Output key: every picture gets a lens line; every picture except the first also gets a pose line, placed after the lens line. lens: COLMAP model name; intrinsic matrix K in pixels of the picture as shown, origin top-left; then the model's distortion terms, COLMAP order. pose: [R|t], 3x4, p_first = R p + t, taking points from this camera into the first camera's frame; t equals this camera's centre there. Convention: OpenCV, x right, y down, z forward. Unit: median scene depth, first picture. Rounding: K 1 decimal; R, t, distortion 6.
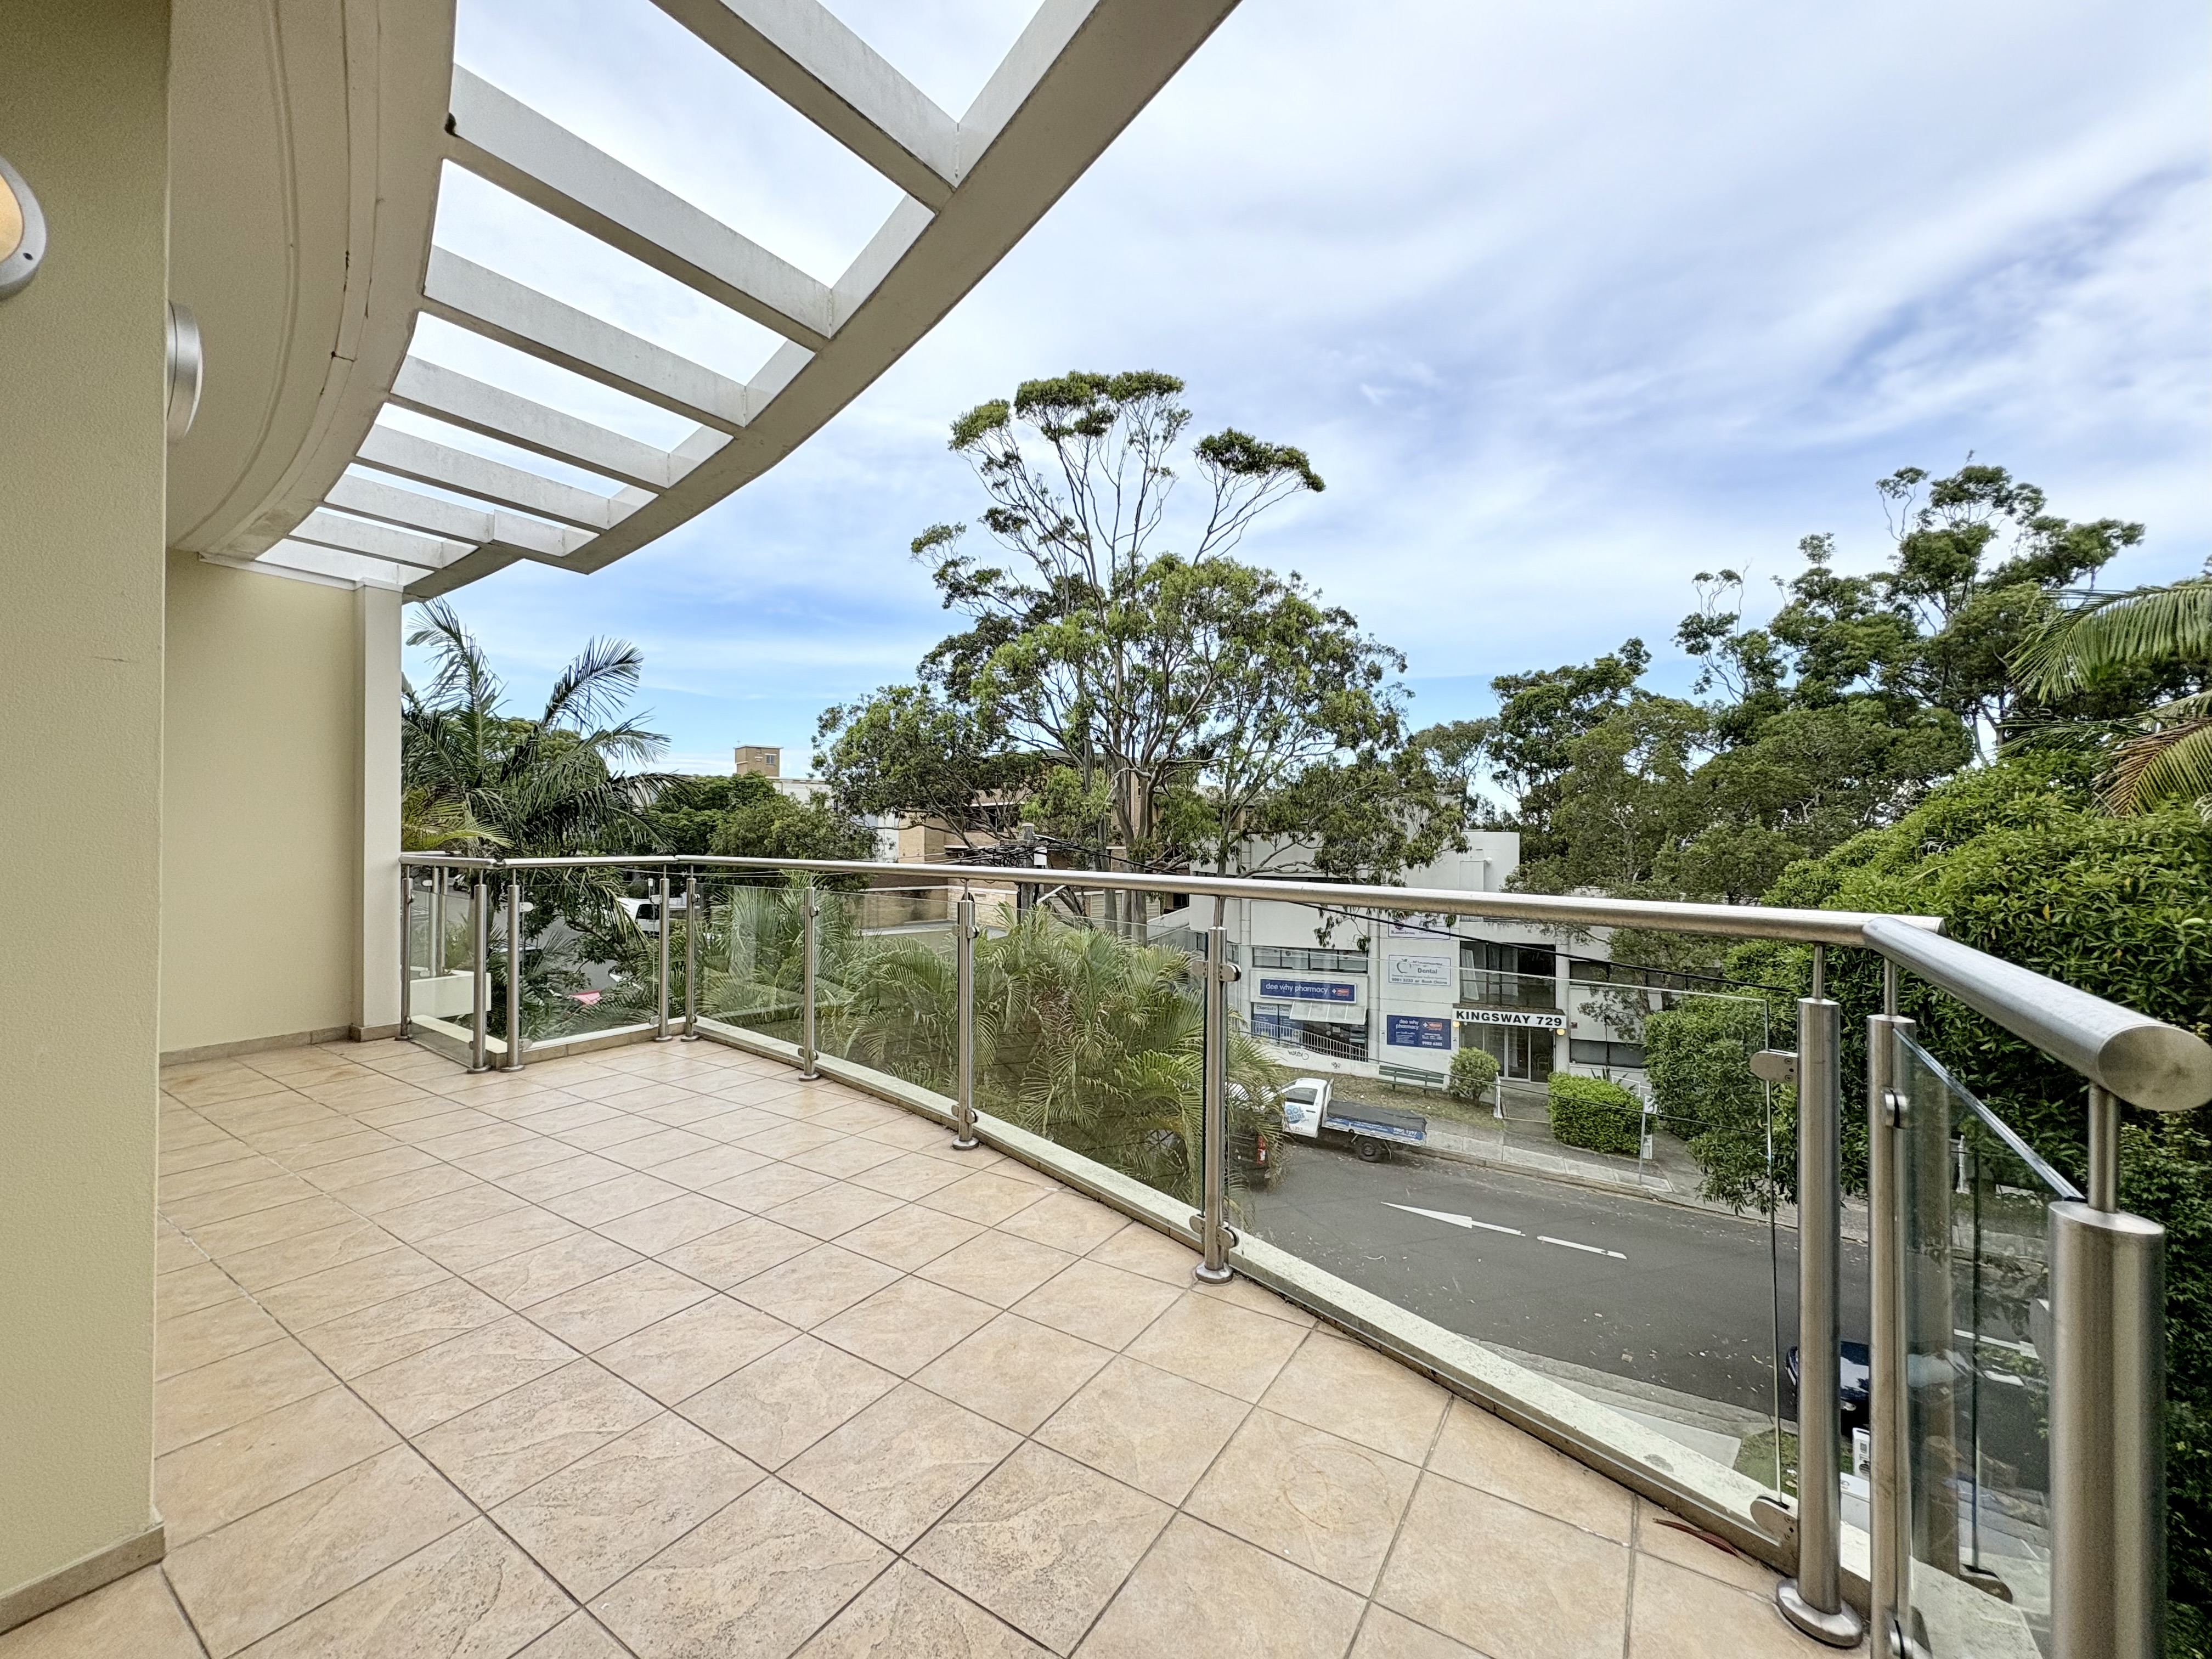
lens RADIAL K [[891.4, 0, 1113.7], [0, 891.4, 829.3], [0, 0, 1]] dist [-0.003484, -0.000387]
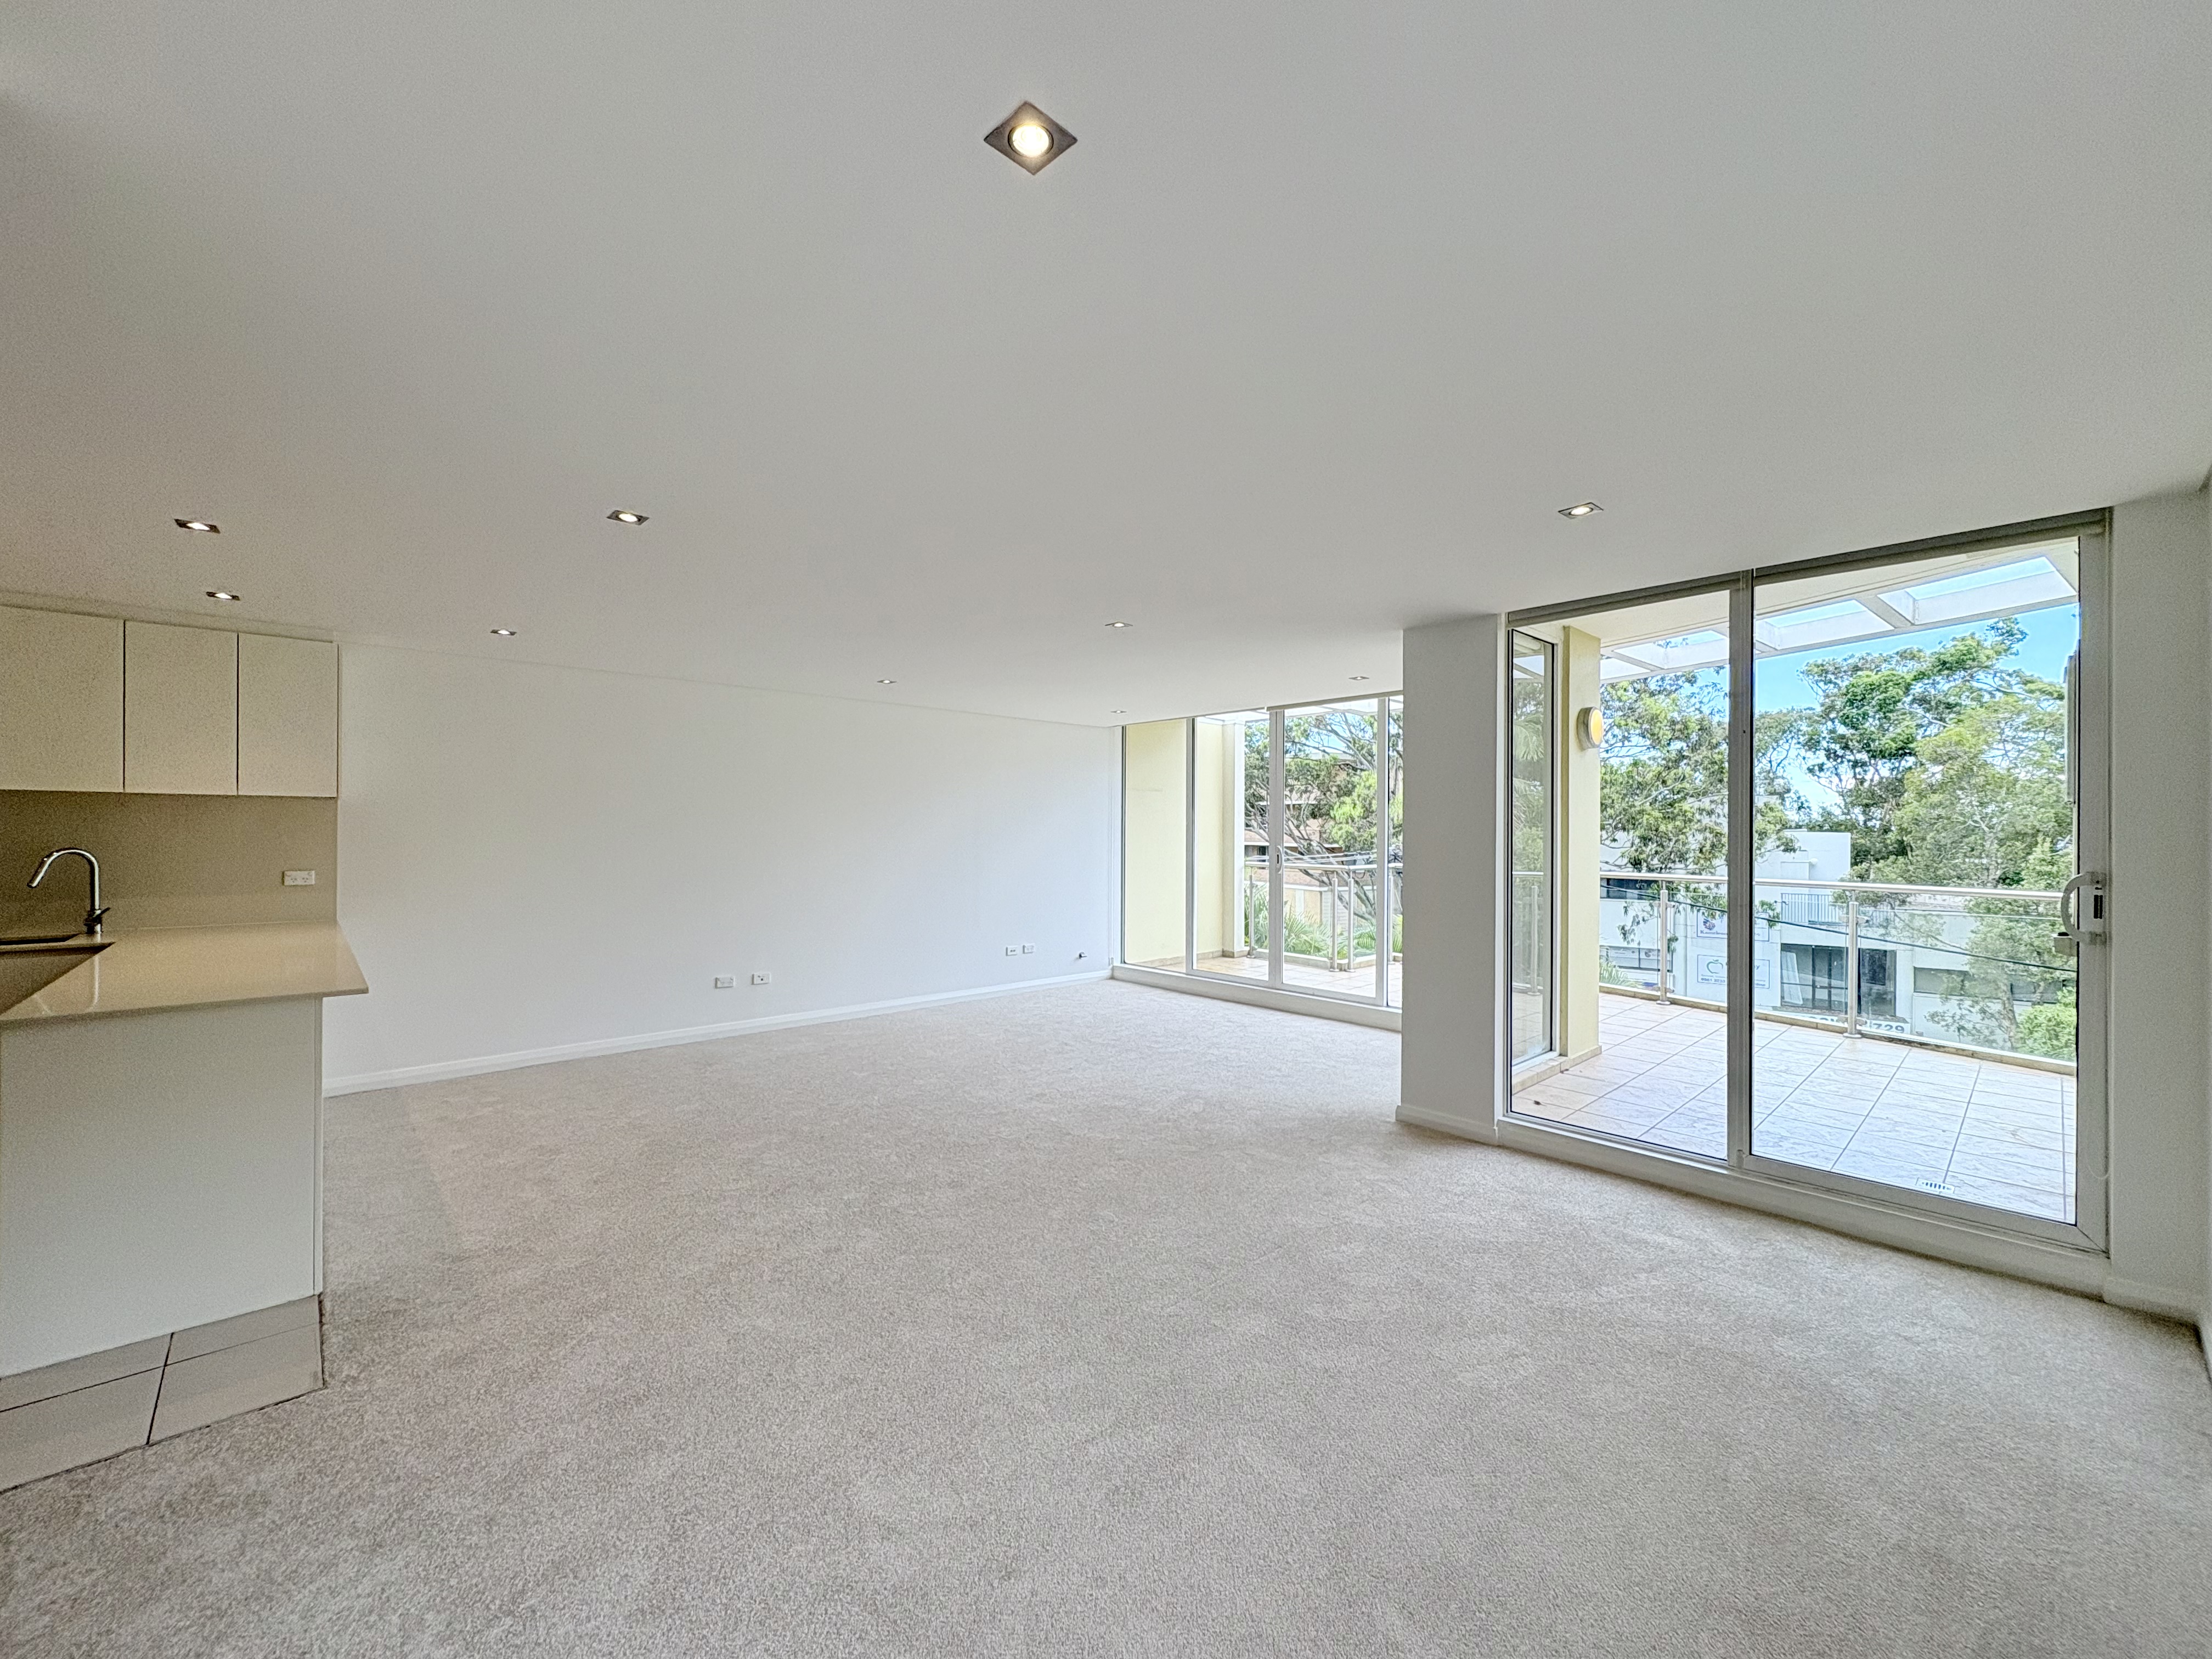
lens RADIAL K [[891.4, 0, 1106.7], [0, 891.4, 829.6], [0, 0, 1]] dist [-0.003484, -0.000387]
pose [[0.968662, 0.000487, -0.248381, -0.085316], [0.001297, 0.999975, 0.007018, -0.007761], [0.248378, -0.007120, 0.968637, -0.130250]]
